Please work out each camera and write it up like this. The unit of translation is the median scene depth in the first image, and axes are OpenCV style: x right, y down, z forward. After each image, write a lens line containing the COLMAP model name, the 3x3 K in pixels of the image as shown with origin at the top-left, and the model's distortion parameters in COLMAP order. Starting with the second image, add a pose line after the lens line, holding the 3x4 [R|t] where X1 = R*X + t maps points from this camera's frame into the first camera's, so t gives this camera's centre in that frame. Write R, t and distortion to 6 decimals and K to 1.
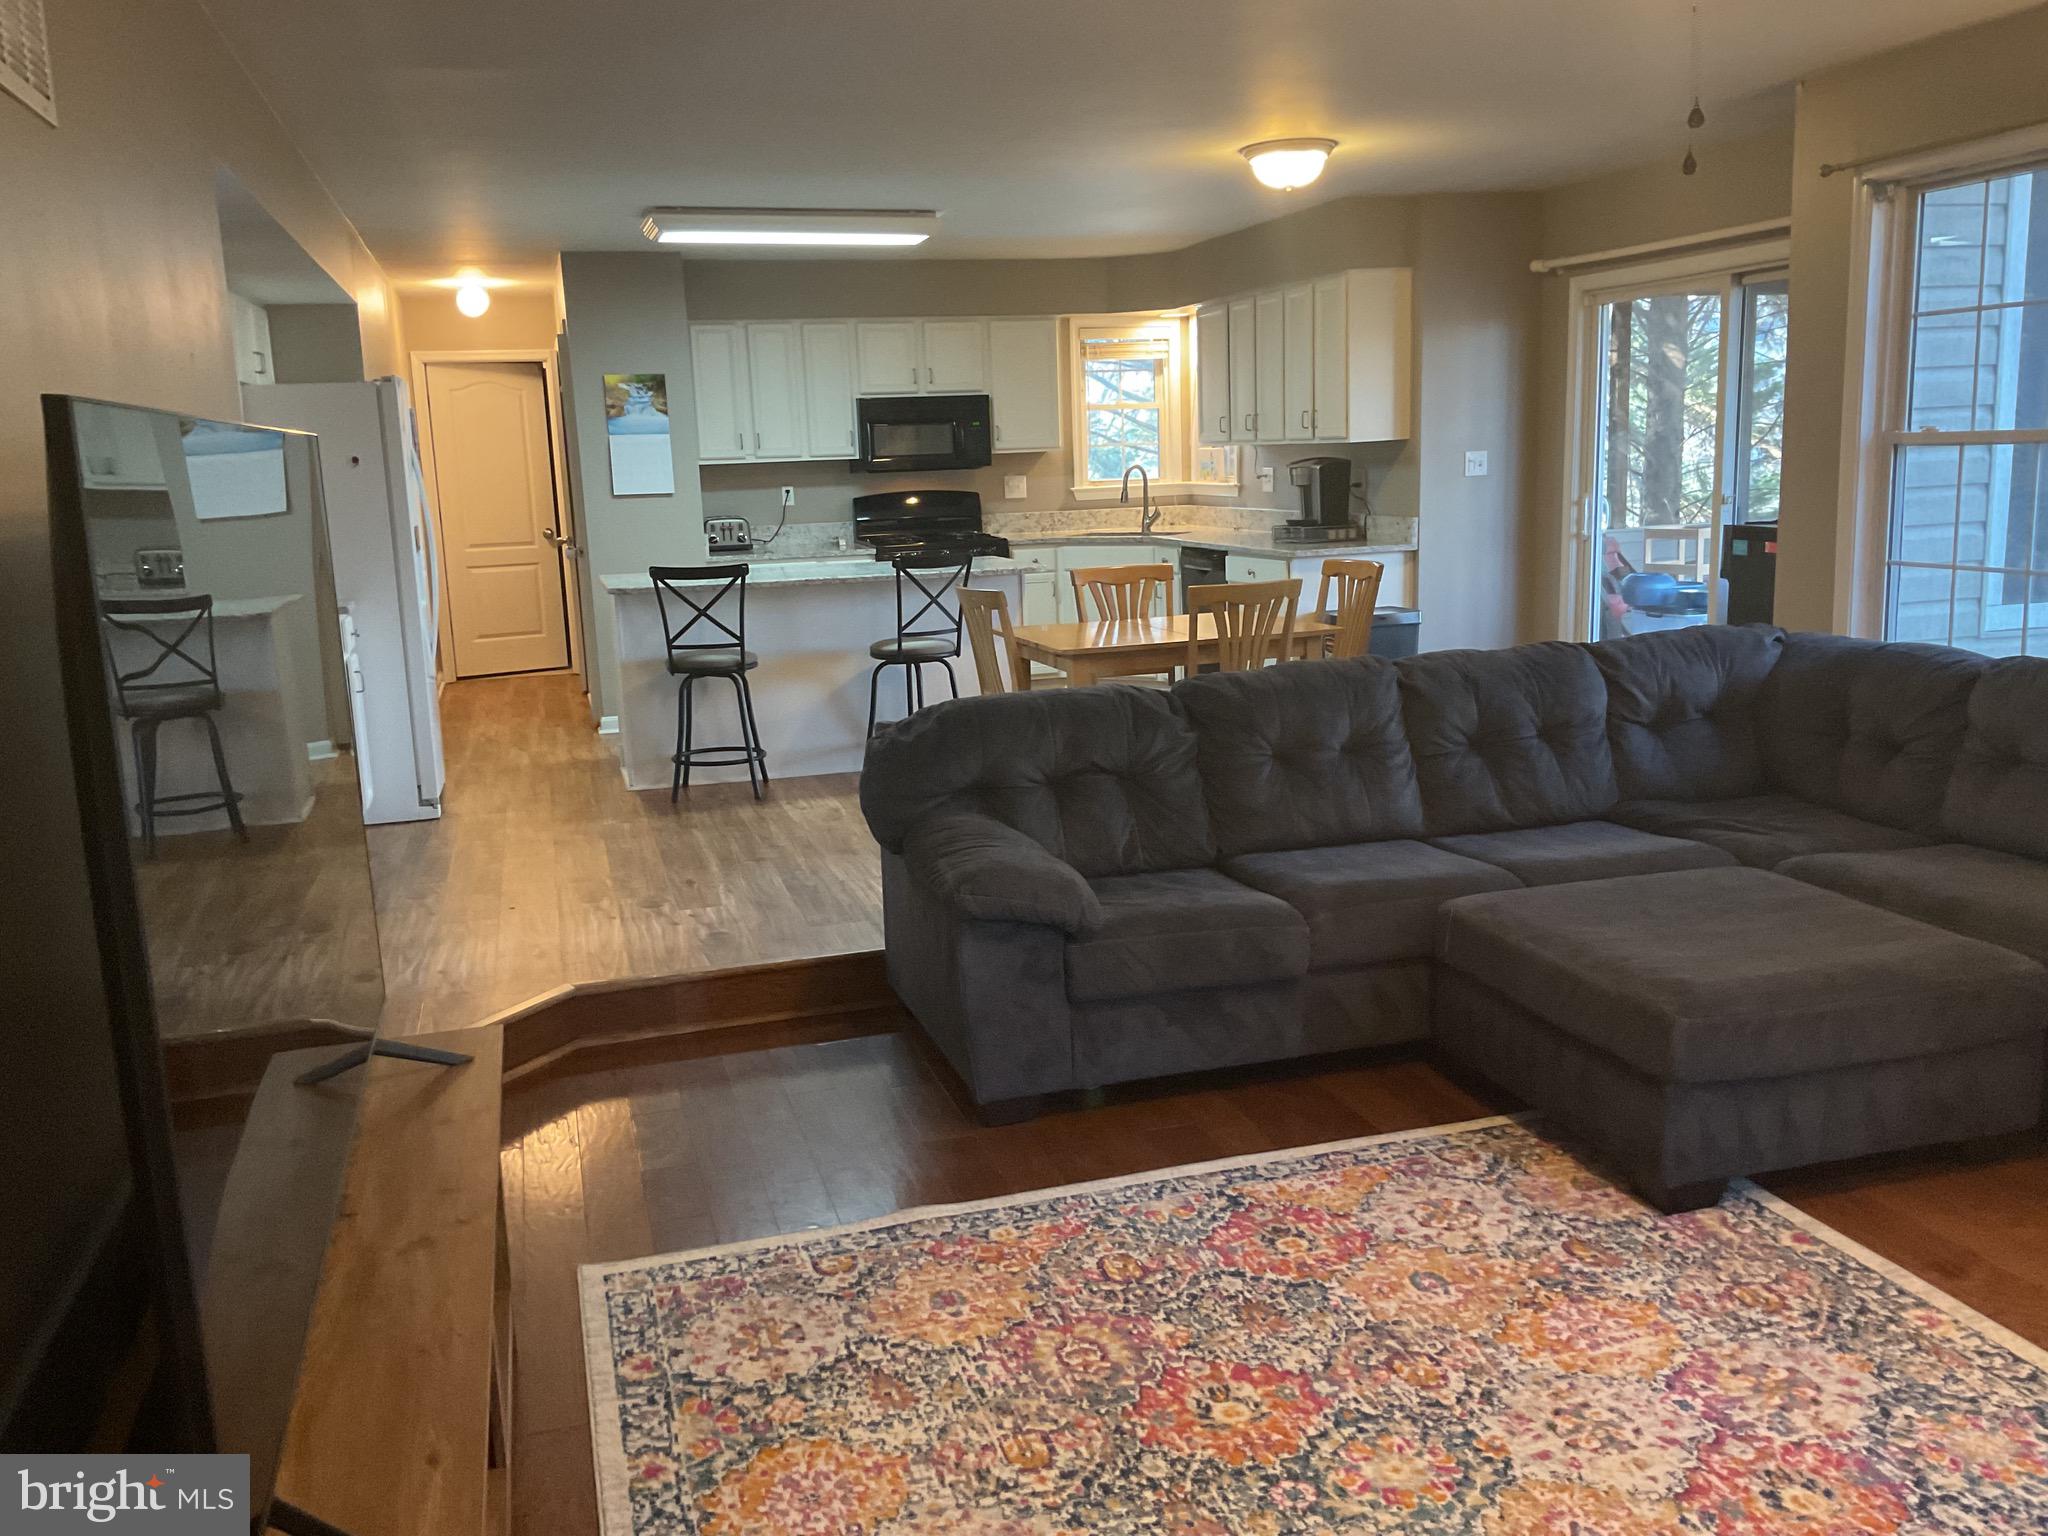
lens RADIAL K [[1690.7, 0, 1010.2], [0, 1690.7, 778.0], [0, 0, 1]] dist [0.120385, -0.246505]
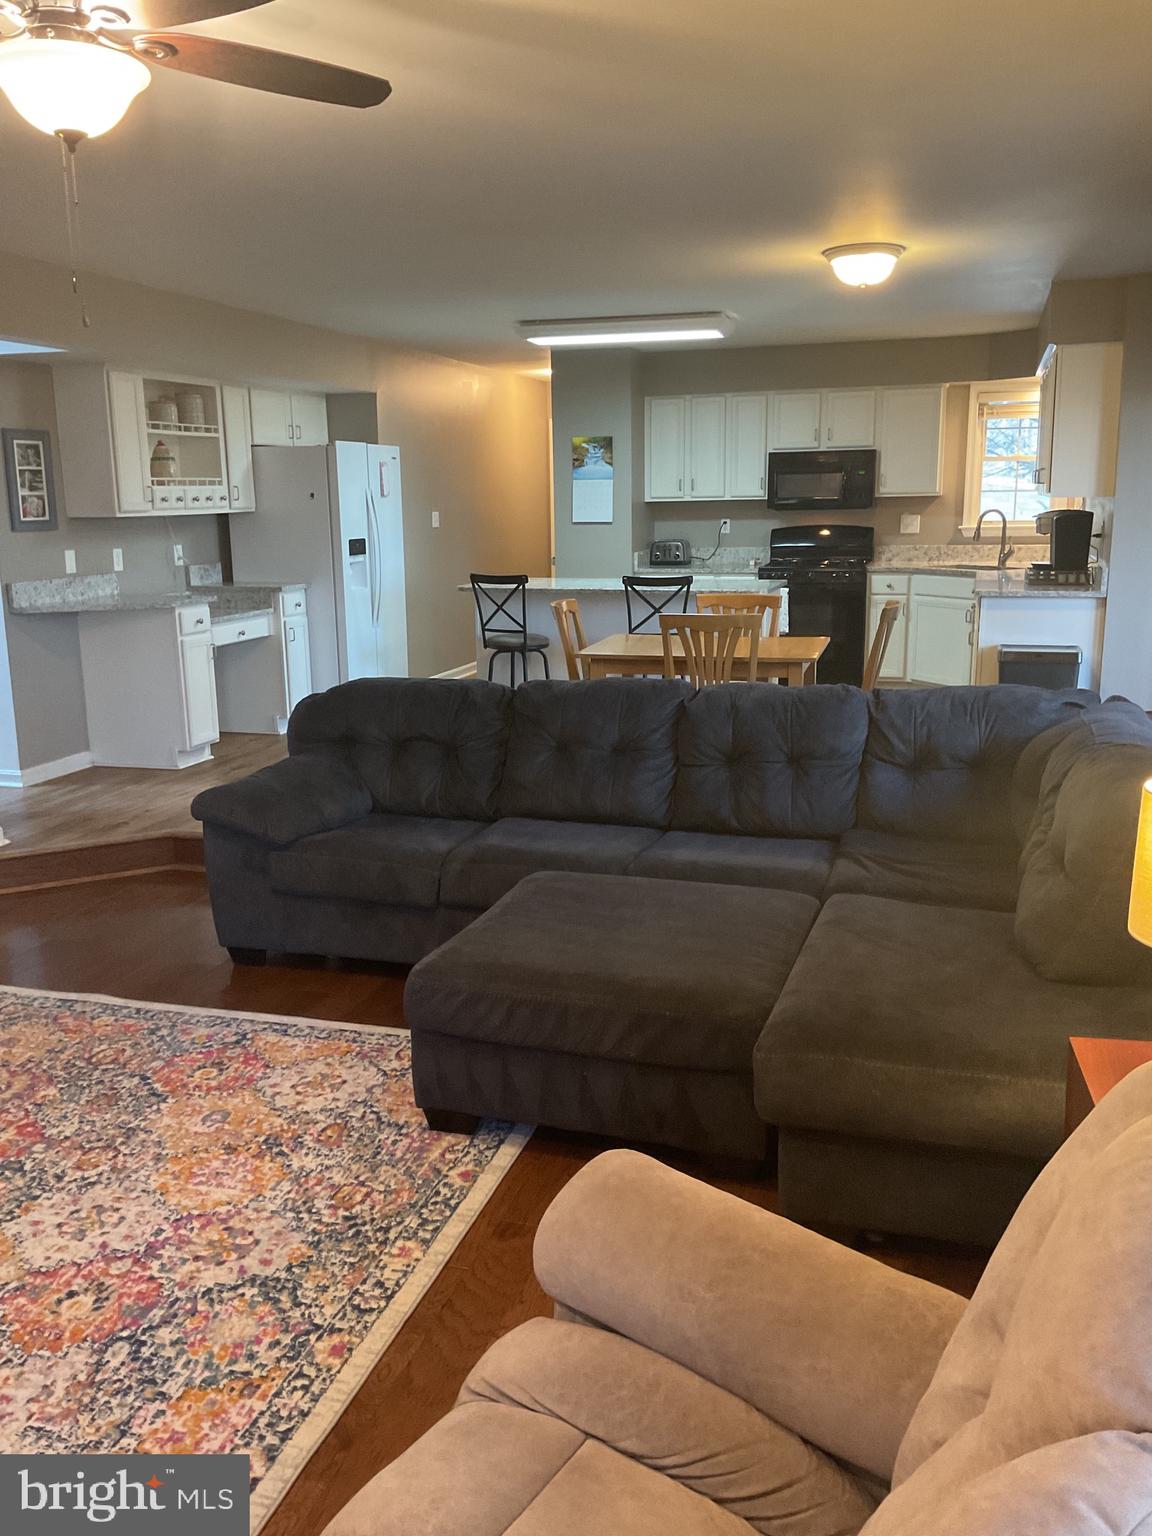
lens RADIAL K [[1268.0, 0, 570.7], [0, 1268.0, 769.6], [0, 0, 1]] dist [0.120385, -0.246505]
pose [[0.830988, 0.141402, -0.538019, 0.562052], [-0.122444, 0.989929, 0.071055, -0.054021], [0.542648, 0.006831, 0.839933, 0.152205]]
